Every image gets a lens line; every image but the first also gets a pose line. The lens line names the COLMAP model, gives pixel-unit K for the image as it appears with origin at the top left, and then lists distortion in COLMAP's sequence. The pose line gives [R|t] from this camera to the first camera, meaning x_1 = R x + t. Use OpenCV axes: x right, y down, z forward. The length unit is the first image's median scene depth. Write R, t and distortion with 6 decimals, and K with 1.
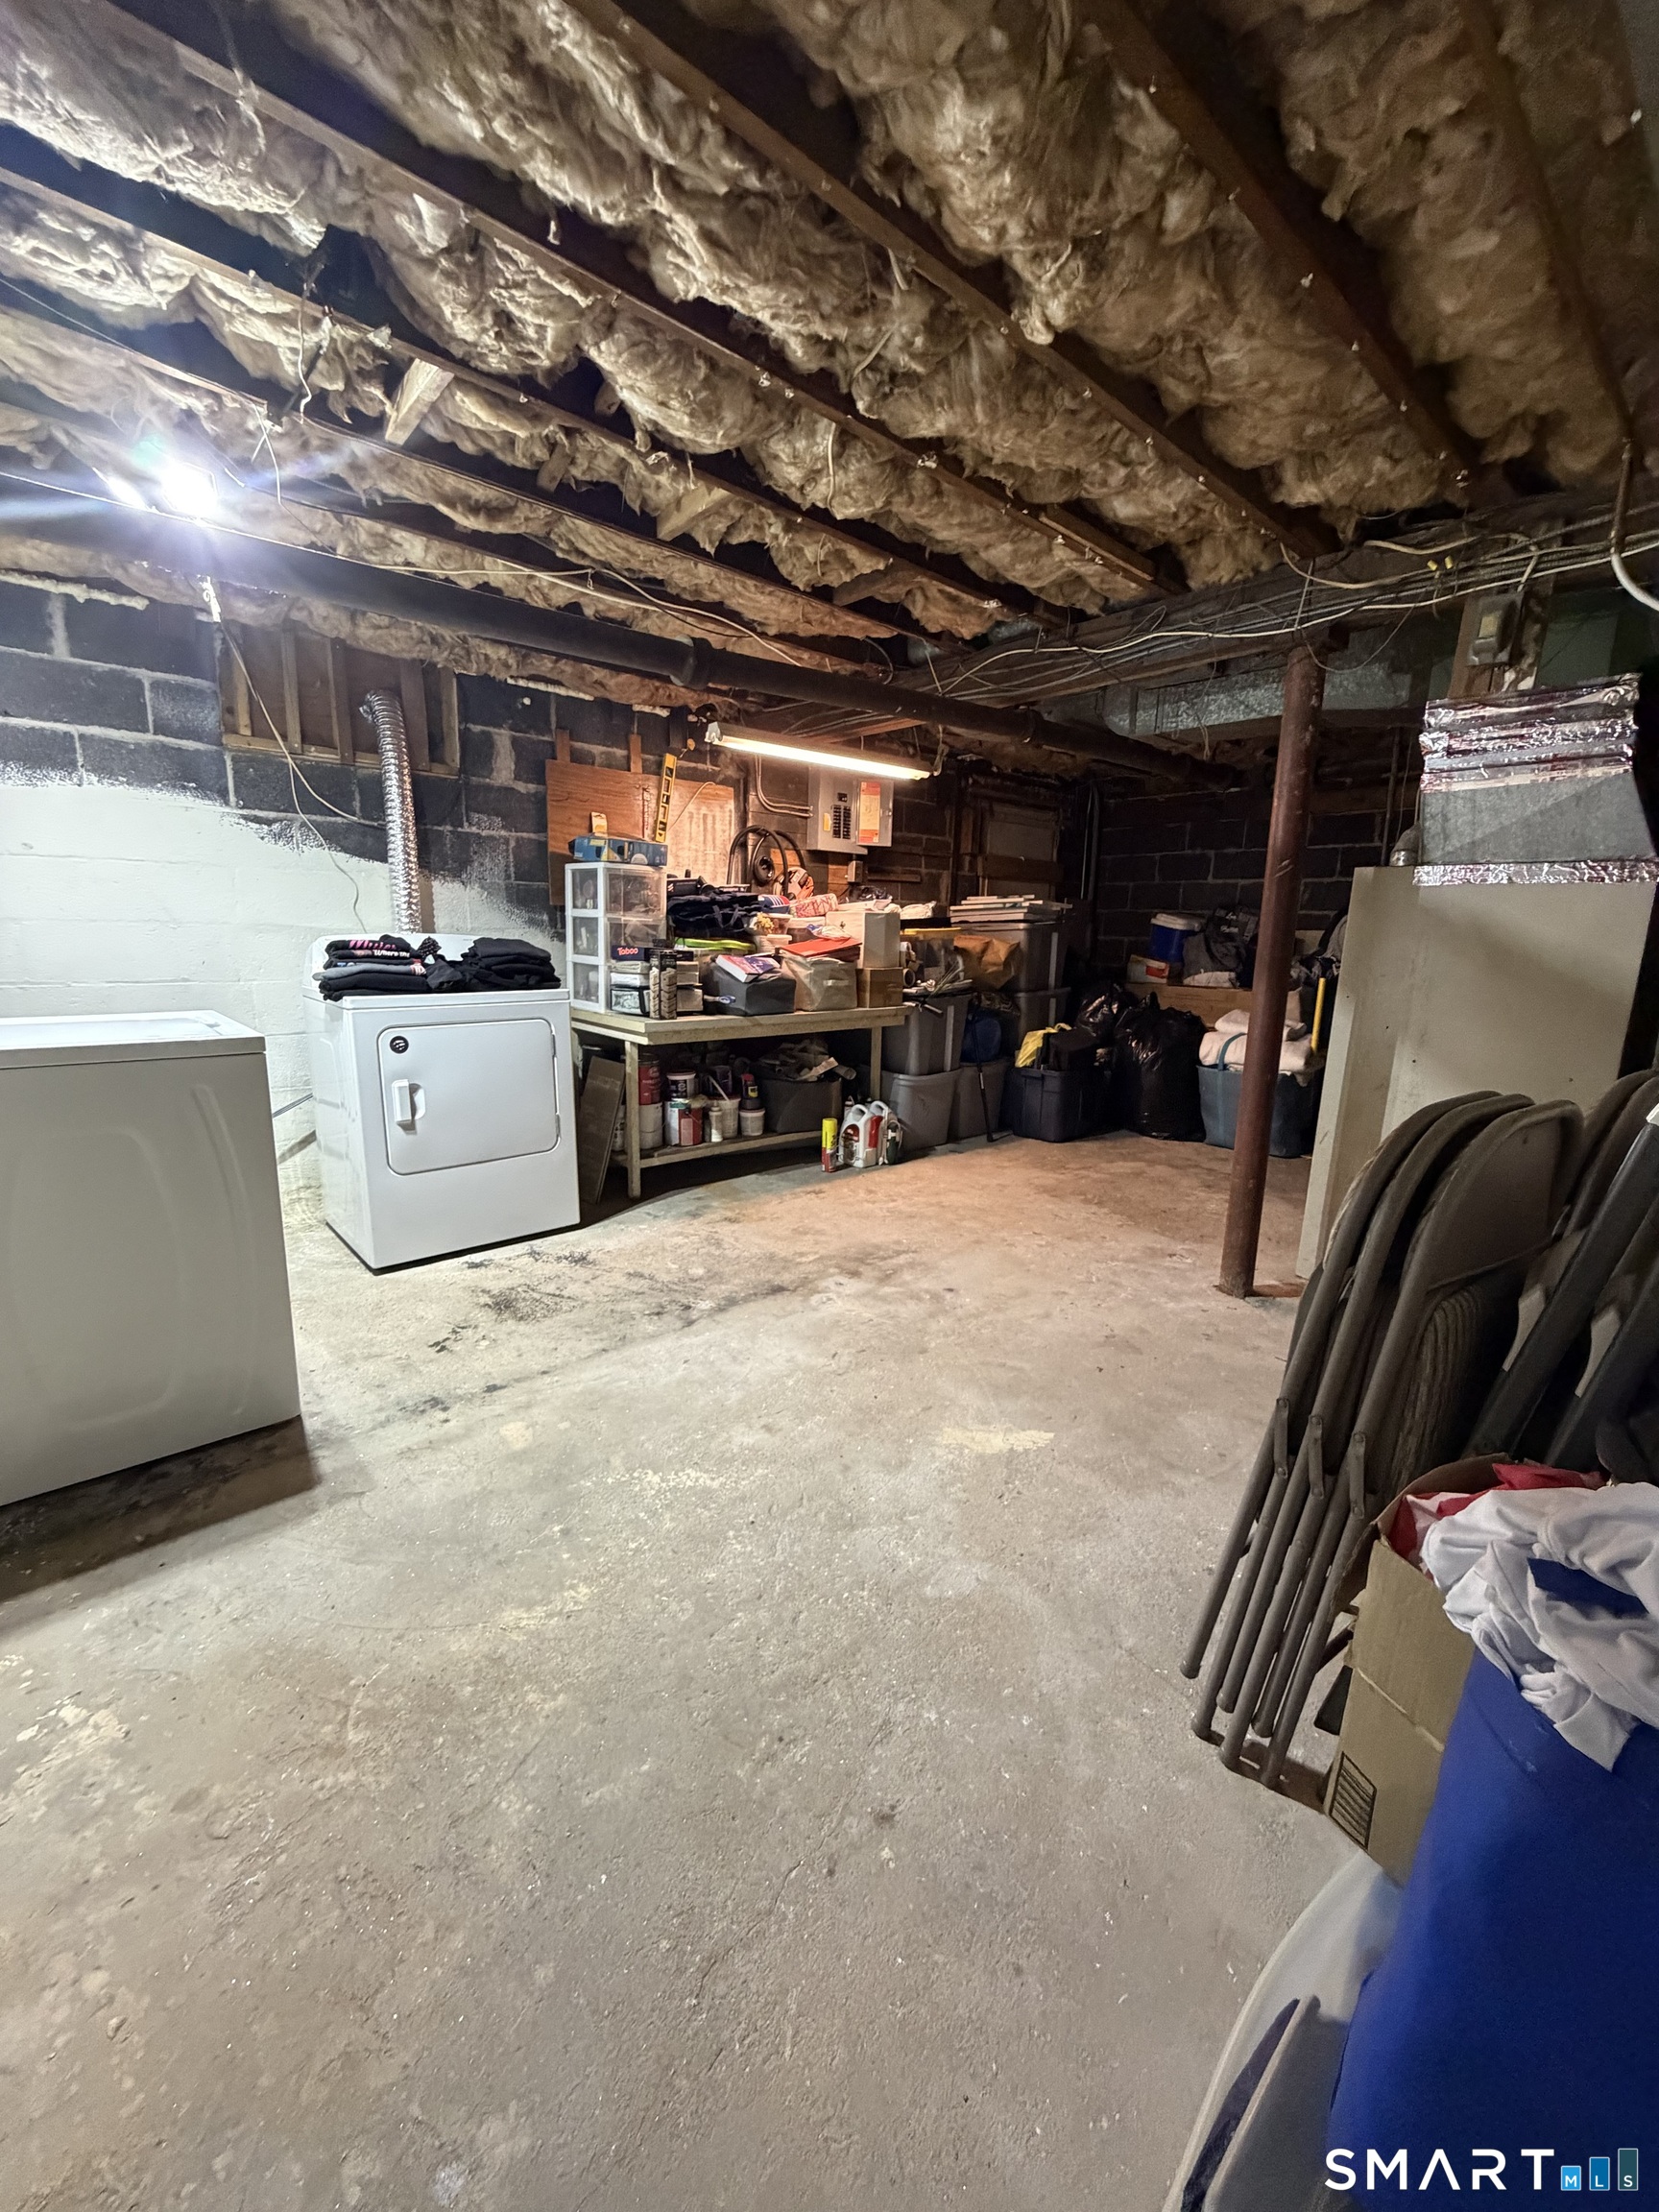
lens RADIAL K [[881.6, 0, 829.4], [0, 881.6, 1106.0], [0, 0, 1]] dist [0.000328, 0.000386]
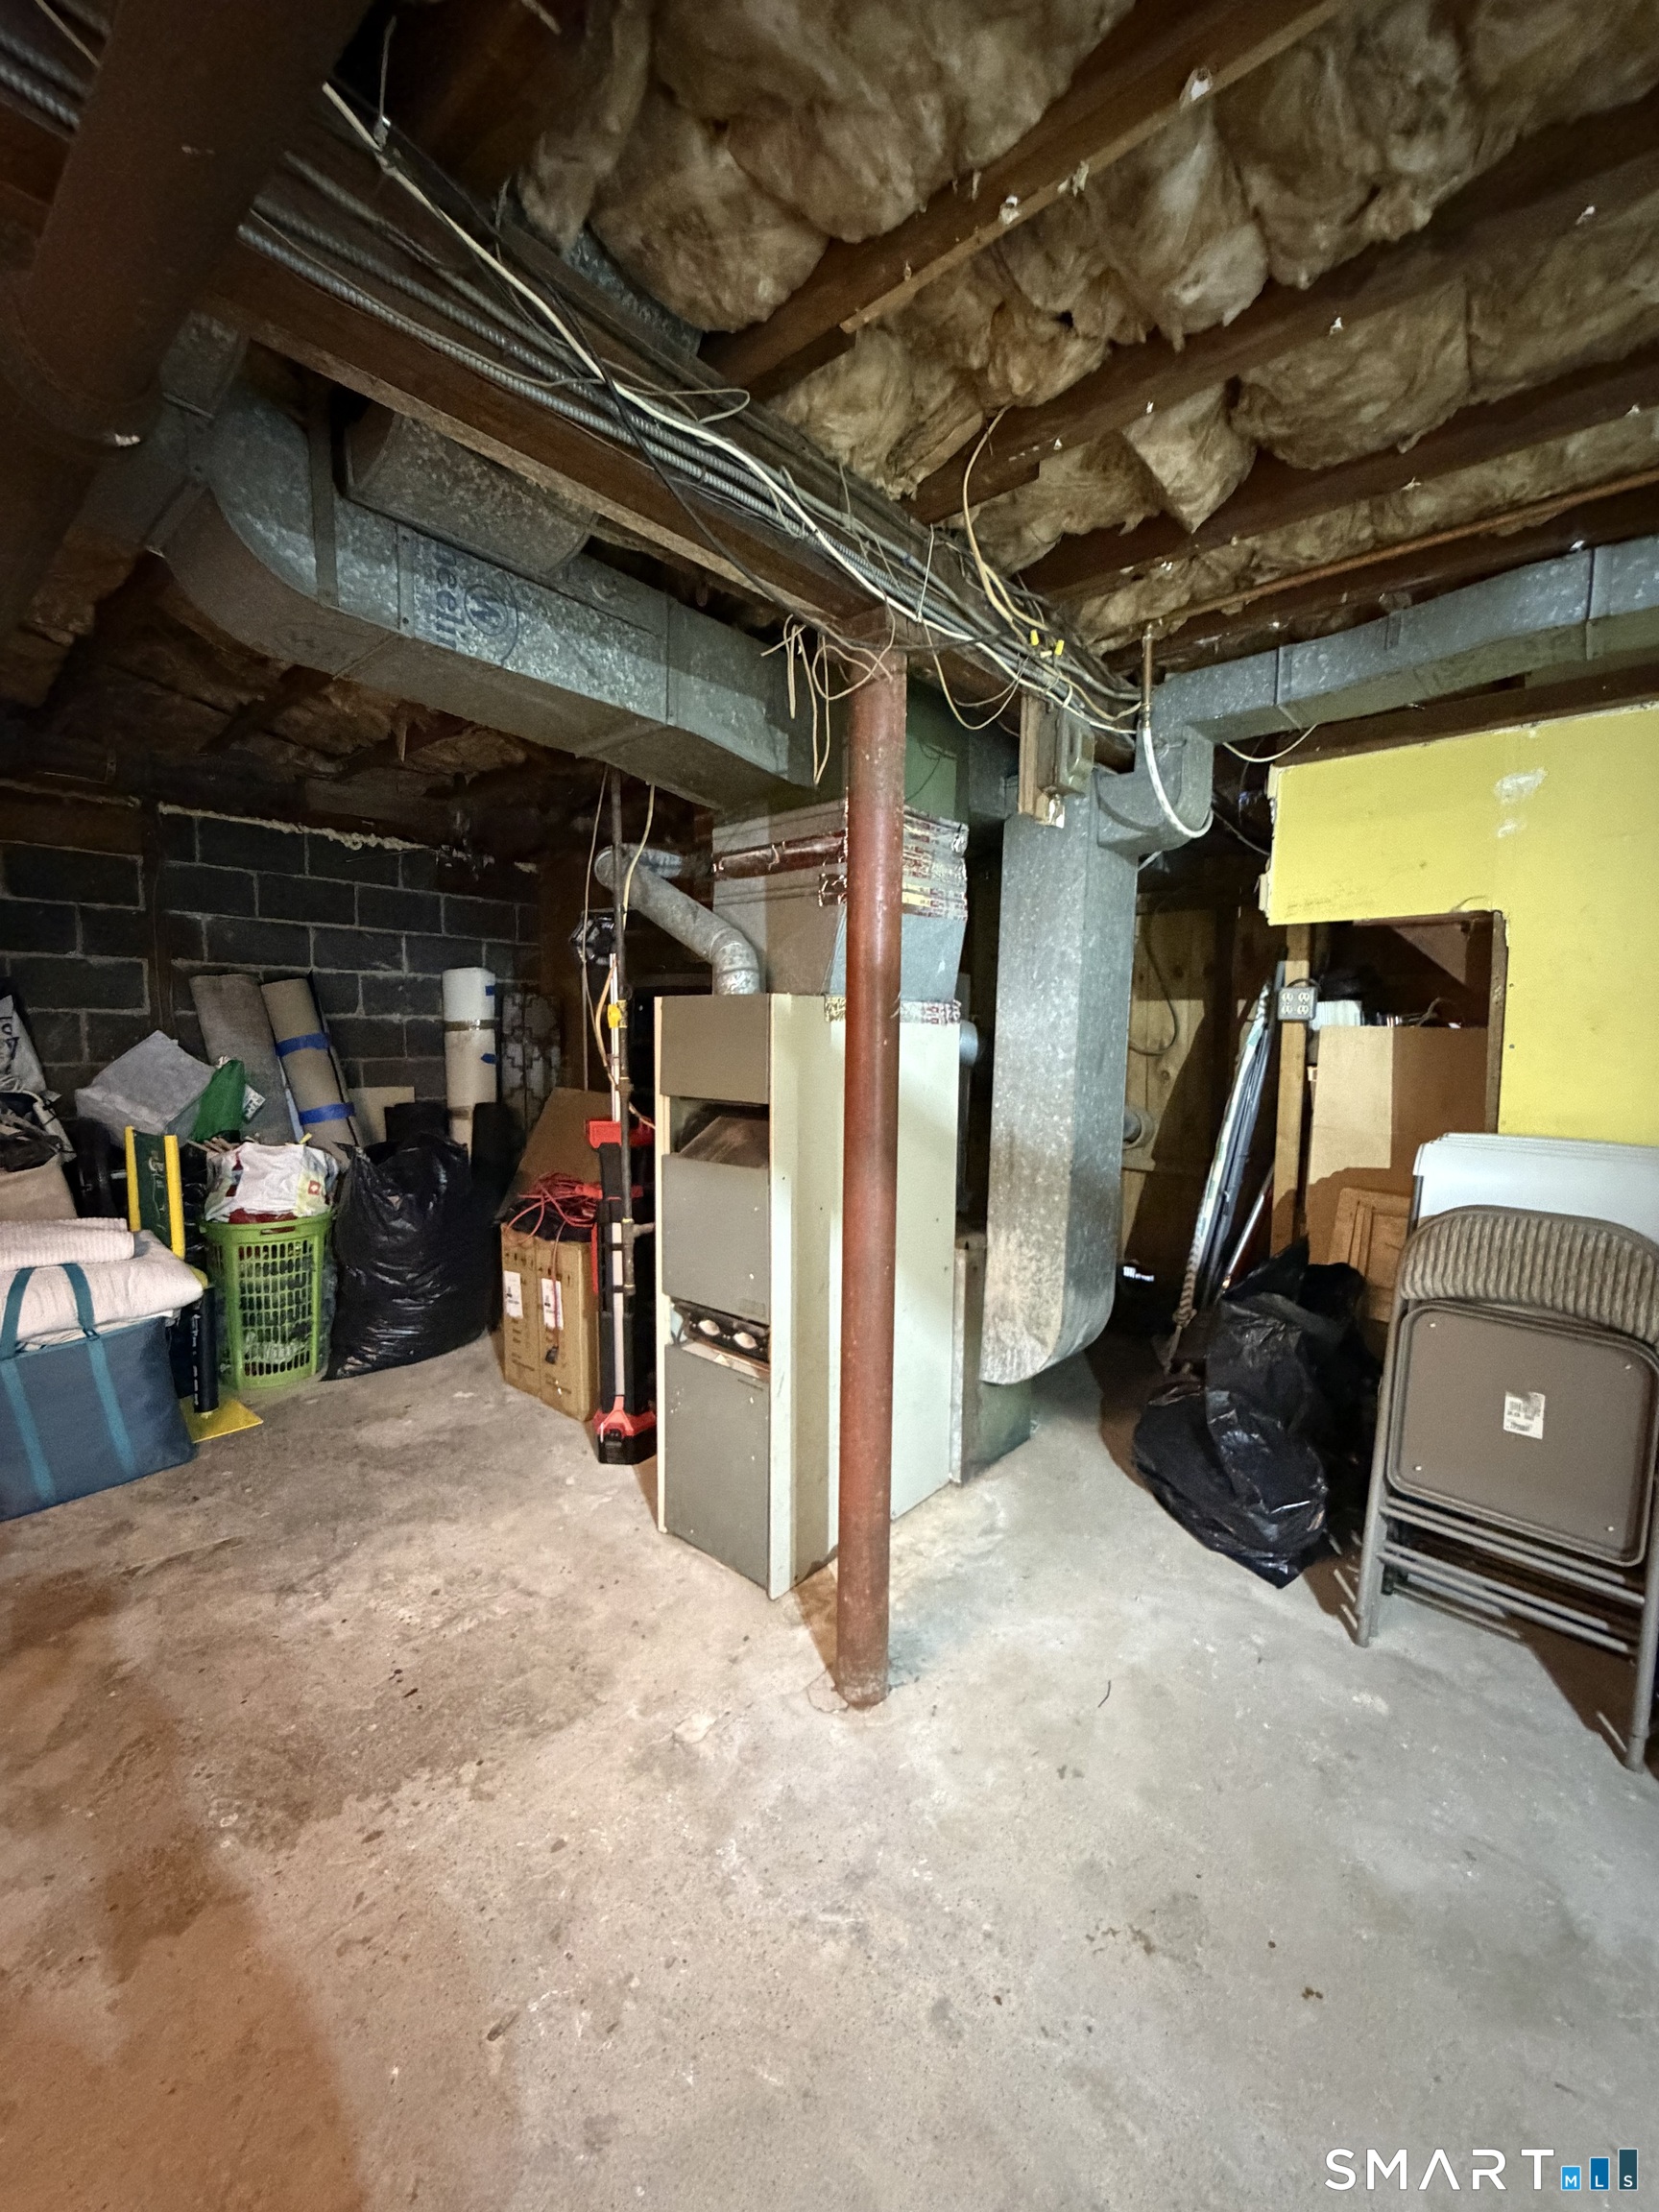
lens RADIAL K [[881.6, 0, 828.8], [0, 881.6, 1107.7], [0, 0, 1]] dist [0.000328, 0.000386]
pose [[-0.120819, -0.126170, 0.984624, -0.071641], [0.176592, 0.973337, 0.146392, -0.235726], [-0.976841, 0.191563, -0.095317, 0.877778]]
